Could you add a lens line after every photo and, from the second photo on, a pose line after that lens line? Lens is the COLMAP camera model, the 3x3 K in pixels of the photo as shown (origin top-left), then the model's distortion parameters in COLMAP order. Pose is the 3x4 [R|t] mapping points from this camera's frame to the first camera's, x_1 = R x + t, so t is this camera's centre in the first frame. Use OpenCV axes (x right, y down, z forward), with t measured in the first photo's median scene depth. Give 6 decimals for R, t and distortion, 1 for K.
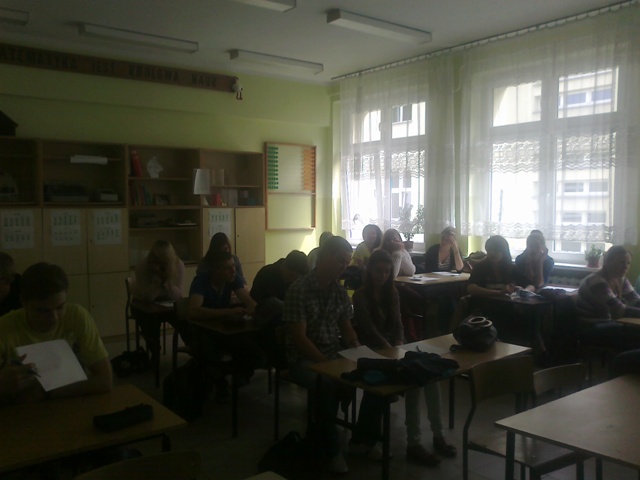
lens RADIAL K [[597.9, 0, 309.8], [0, 597.9, 252.0], [0, 0, 1]] dist [-0.027639, 0.000000]
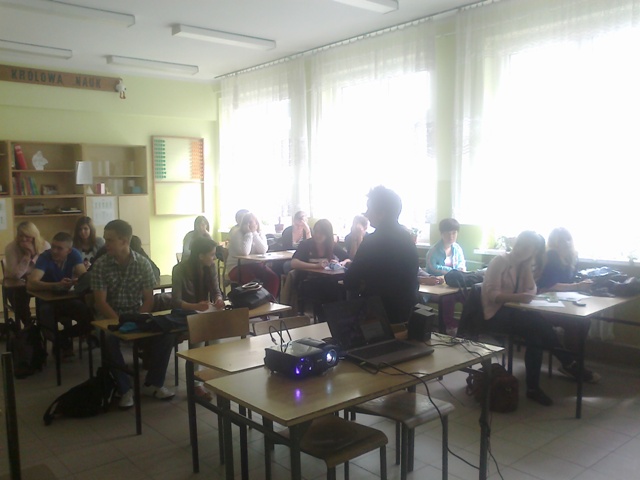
lens RADIAL K [[597.9, 0, 315.2], [0, 597.9, 237.4], [0, 0, 1]] dist [-0.027639, 0.000000]
pose [[0.998634, -0.015299, 0.049961, 0.211585], [0.015283, 0.999883, 0.000702, 0.009252], [-0.049966, 0.000063, 0.998751, -0.144664]]
